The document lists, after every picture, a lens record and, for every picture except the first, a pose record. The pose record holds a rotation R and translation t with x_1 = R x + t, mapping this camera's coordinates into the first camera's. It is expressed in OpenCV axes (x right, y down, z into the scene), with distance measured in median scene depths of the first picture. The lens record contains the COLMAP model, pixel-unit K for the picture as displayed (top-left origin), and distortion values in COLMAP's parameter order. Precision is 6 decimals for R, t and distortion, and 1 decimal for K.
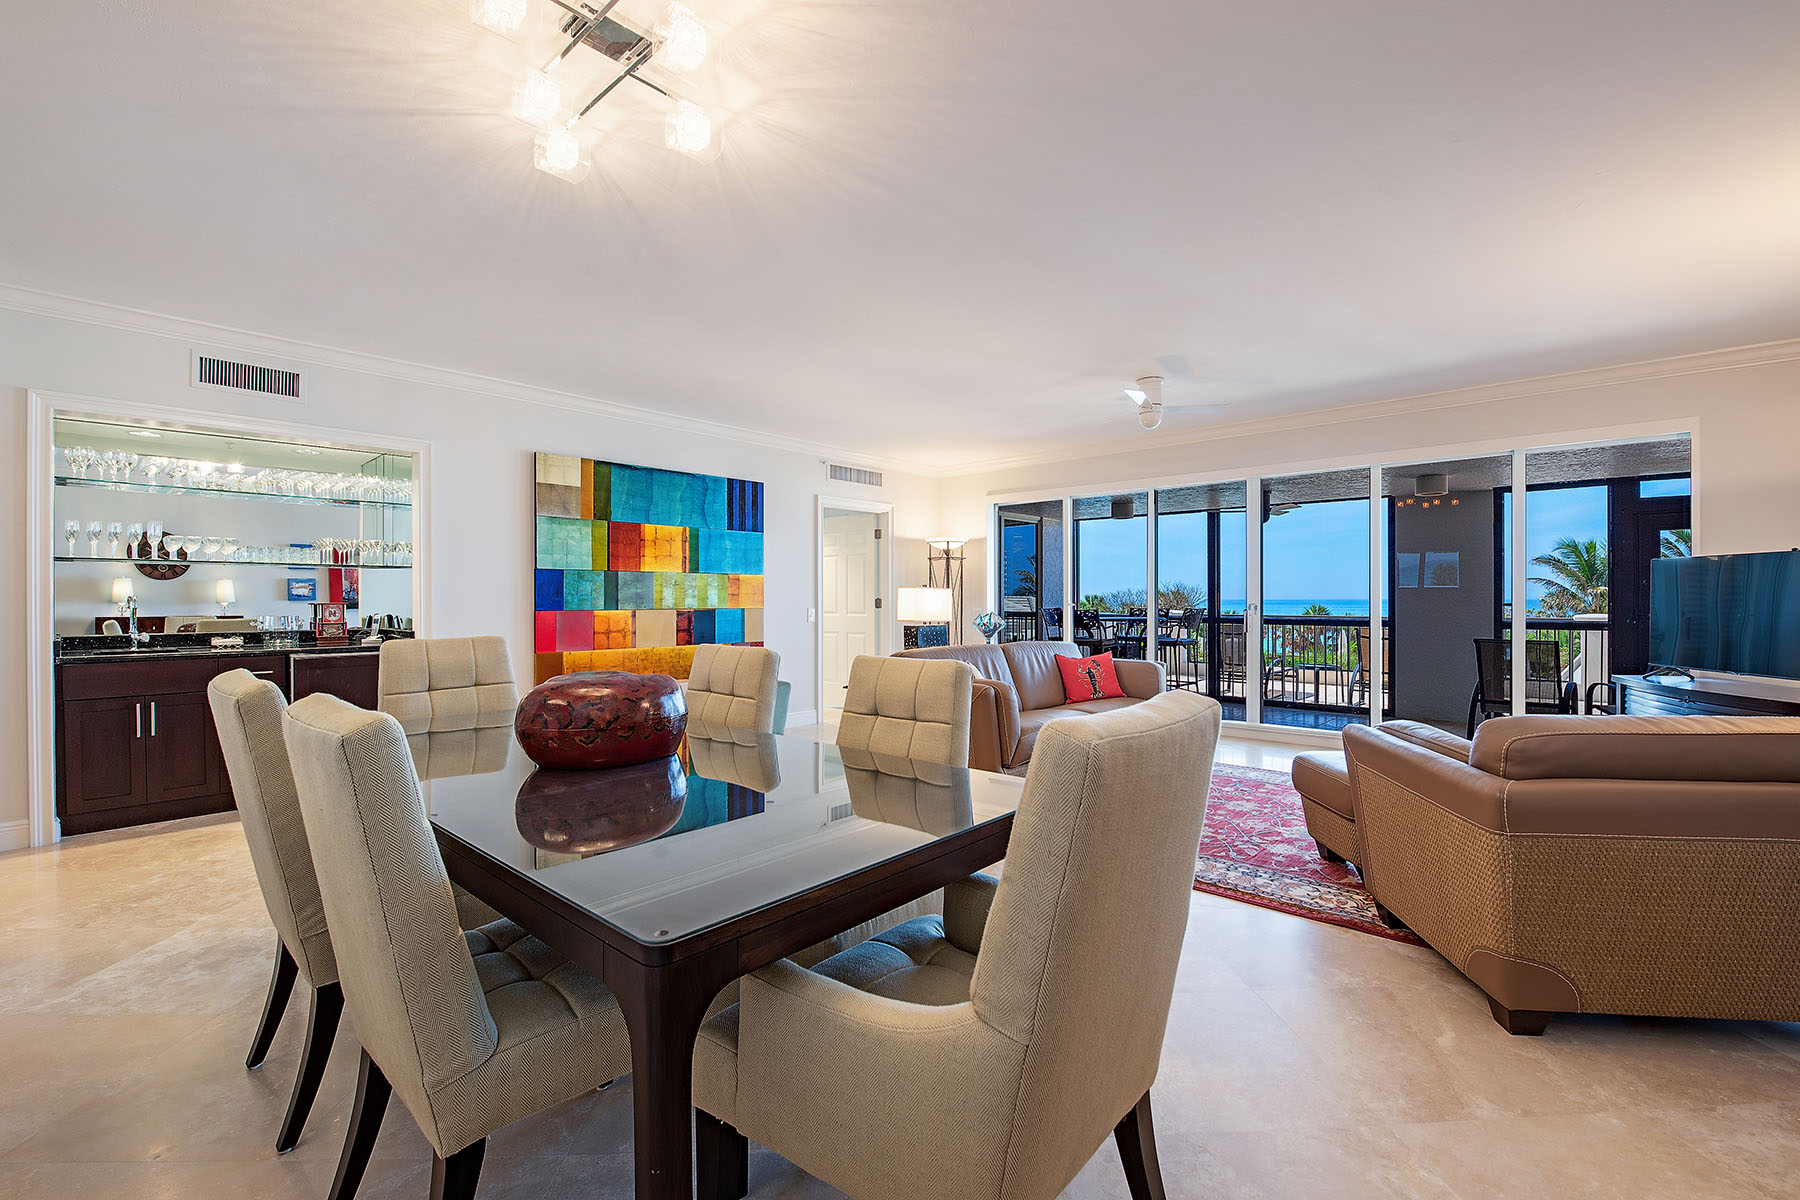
lens RADIAL K [[762.9, 0, 894.6], [0, 762.9, 598.6], [0, 0, 1]] dist [-0.012064, -0.000826]
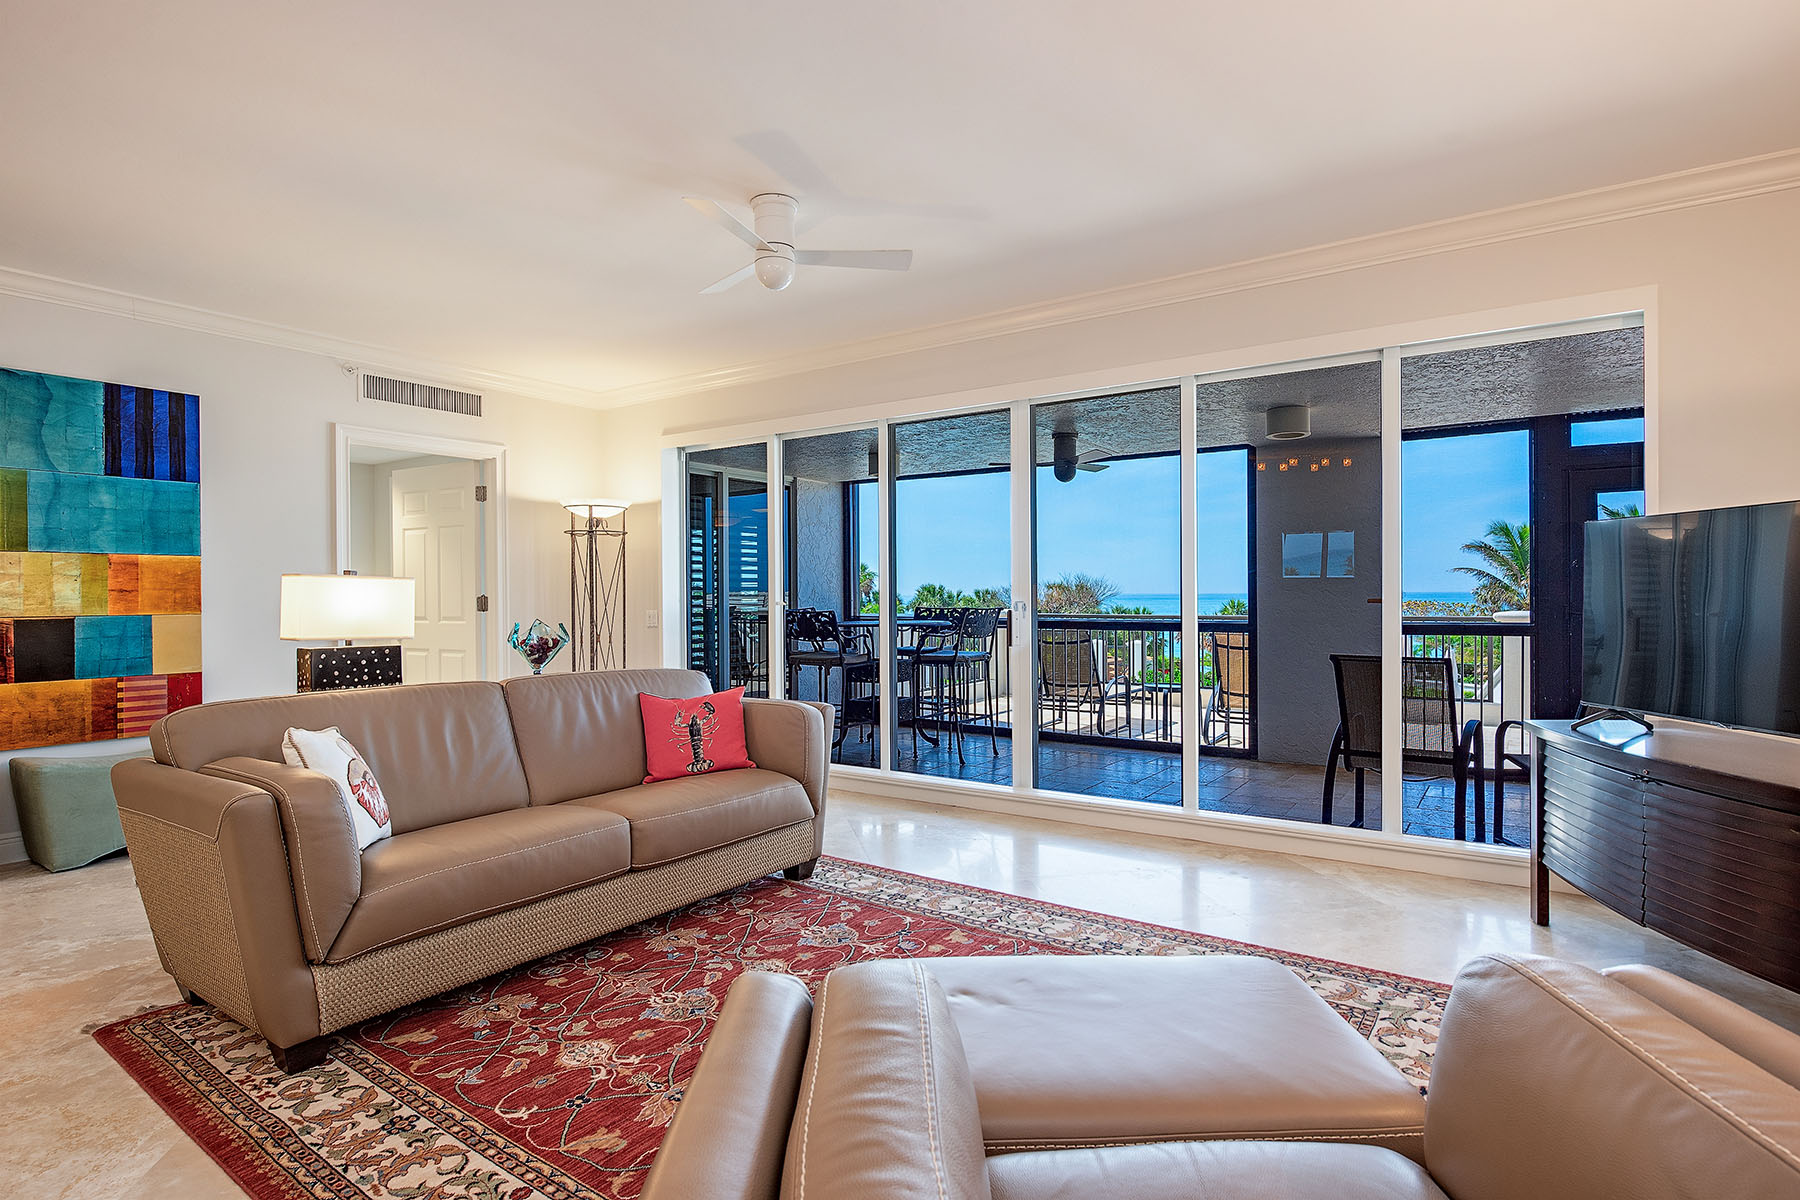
lens RADIAL K [[895.1, 0, 902.6], [0, 895.1, 597.4], [0, 0, 1]] dist [-0.002757, -0.001231]
pose [[0.991166, -0.005455, 0.132514, 0.270958], [0.005001, 0.999980, 0.003760, 0.000417], [-0.132532, -0.003064, 0.991174, 0.267085]]
